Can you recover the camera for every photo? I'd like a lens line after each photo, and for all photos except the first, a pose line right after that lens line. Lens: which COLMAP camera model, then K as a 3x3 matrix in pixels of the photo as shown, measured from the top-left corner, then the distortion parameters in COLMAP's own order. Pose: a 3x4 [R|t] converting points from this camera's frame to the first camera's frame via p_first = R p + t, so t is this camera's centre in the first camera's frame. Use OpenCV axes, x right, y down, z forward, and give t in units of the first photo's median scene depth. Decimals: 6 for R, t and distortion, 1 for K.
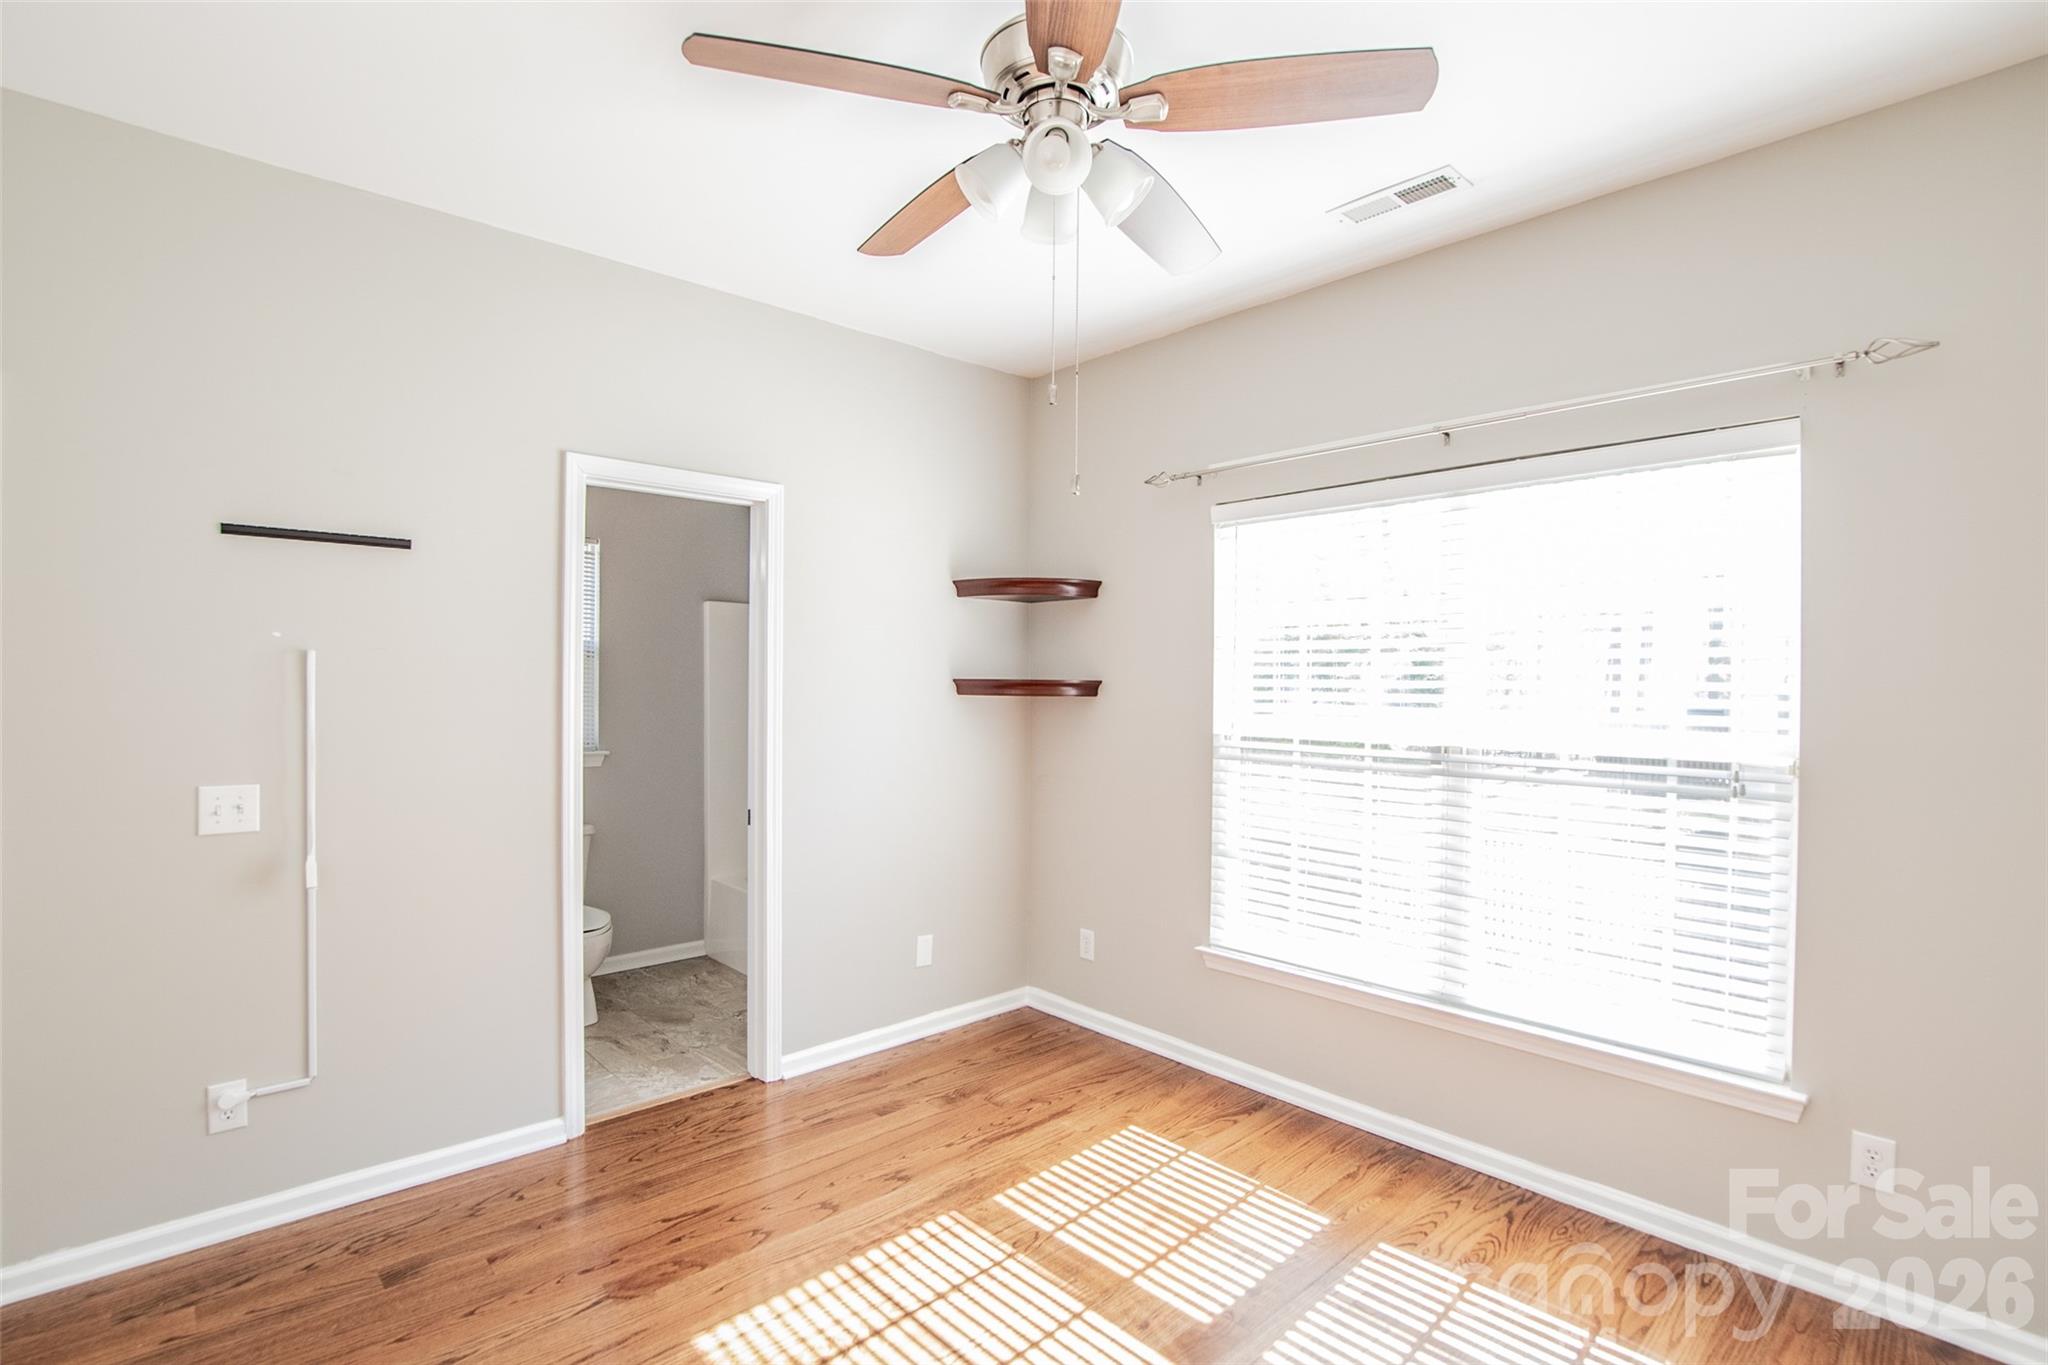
lens RADIAL K [[980.4, 0, 1022.2], [0, 980.4, 681.4], [0, 0, 1]] dist [-0.033248, -0.000393]
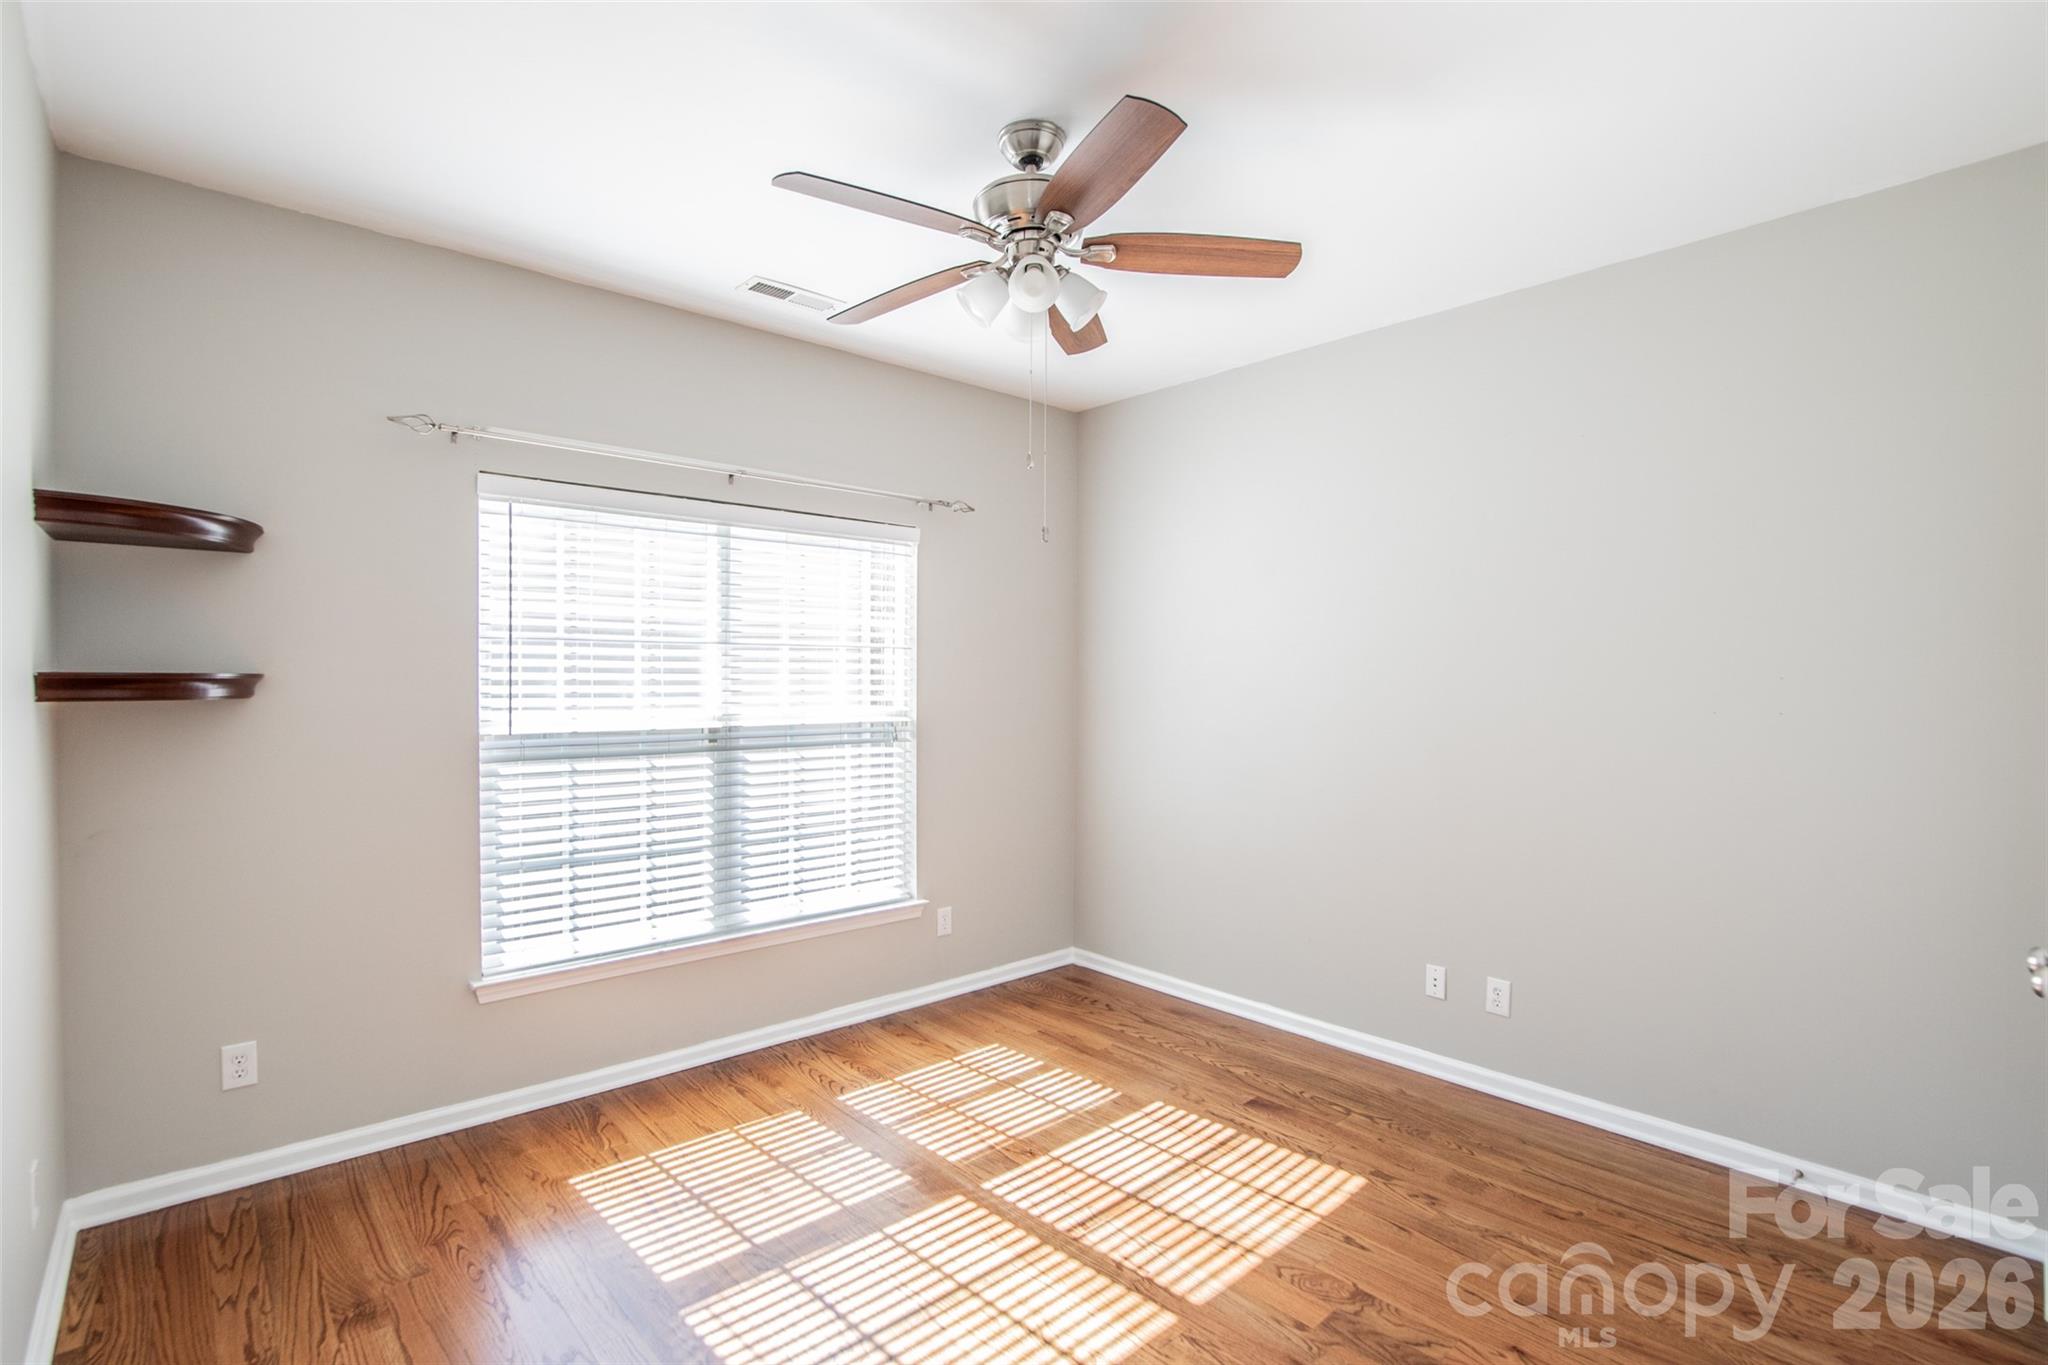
lens RADIAL K [[938.1, 0, 1021.2], [0, 938.1, 672.5], [0, 0, 1]] dist [-0.022221, 0.000201]
pose [[0.012910, -0.003079, 0.999912, -0.753747], [-0.000554, 0.999995, 0.003086, -0.006271], [-0.999917, -0.000593, 0.012908, 0.608191]]
